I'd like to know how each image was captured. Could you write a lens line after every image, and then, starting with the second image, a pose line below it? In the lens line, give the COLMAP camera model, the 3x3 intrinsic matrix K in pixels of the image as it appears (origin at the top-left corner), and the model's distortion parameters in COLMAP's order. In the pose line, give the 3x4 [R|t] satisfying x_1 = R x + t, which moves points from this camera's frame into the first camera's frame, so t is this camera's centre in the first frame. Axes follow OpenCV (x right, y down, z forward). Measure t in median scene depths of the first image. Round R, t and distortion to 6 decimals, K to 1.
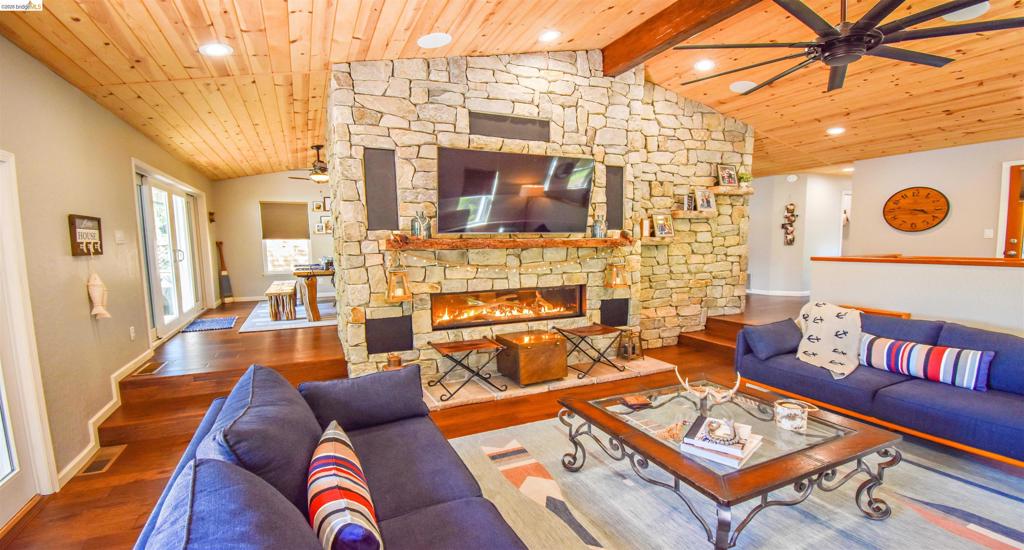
lens RADIAL K [[450.7, 0, 506.2], [0, 450.7, 291.6], [0, 0, 1]] dist [-0.005295, -0.001599]
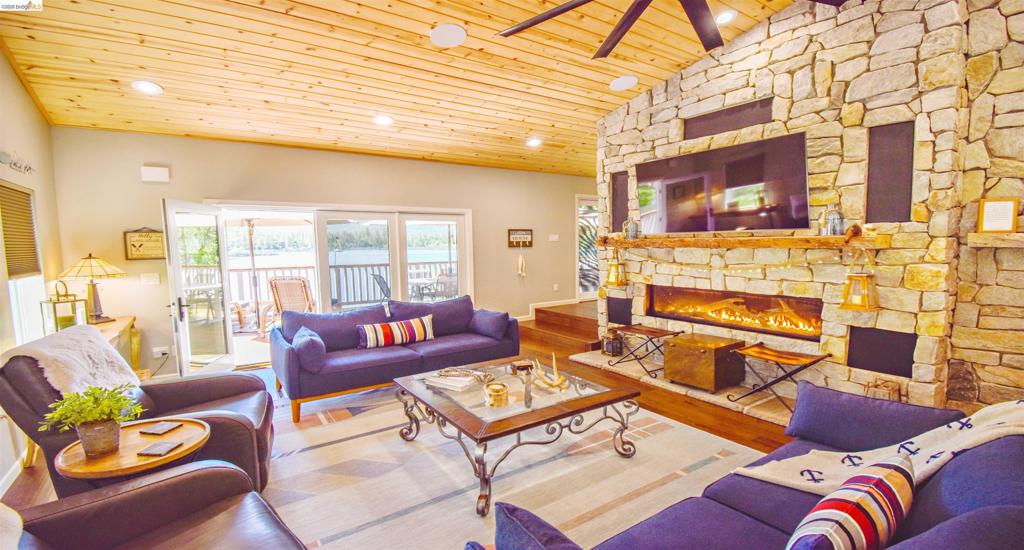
lens RADIAL K [[450.7, 0, 512.8], [0, 450.7, 292.7], [0, 0, 1]] dist [-0.005295, -0.001599]
pose [[0.170080, 0.119520, -0.978155, 0.842619], [-0.094462, 0.990024, 0.104545, -0.057719], [0.980892, 0.074618, 0.179673, 0.388993]]
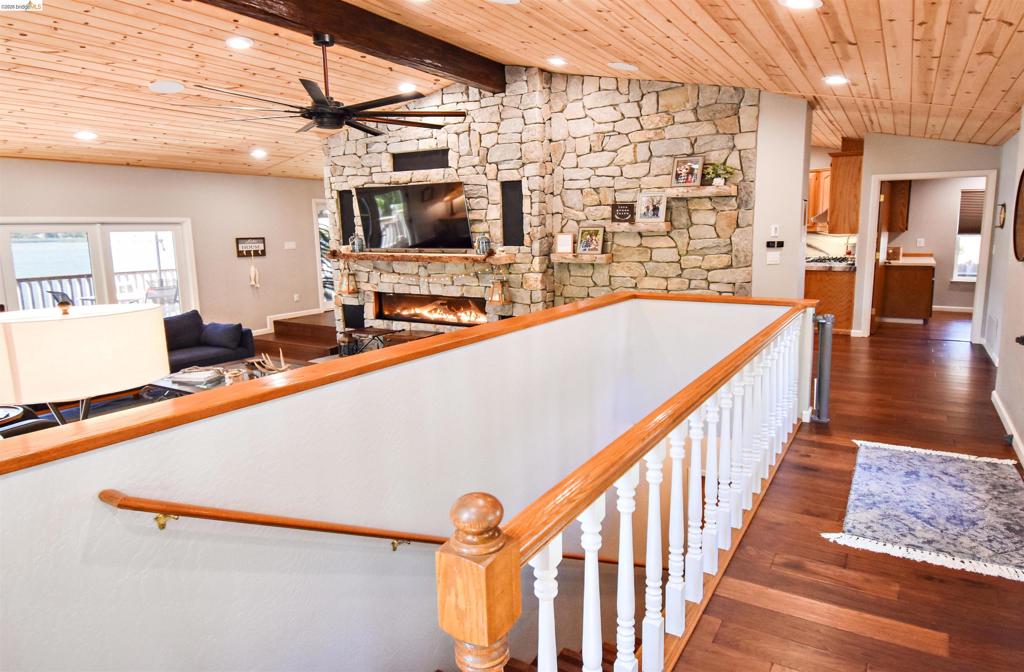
lens RADIAL K [[614.1, 0, 543.8], [0, 614.1, 327.8], [0, 0, 1]] dist [0.008697, -0.004558]
pose [[0.578385, 0.136145, -0.804323, 1.472065], [-0.086090, 0.990656, 0.105778, -0.114889], [0.811208, 0.008064, 0.584702, 0.288851]]
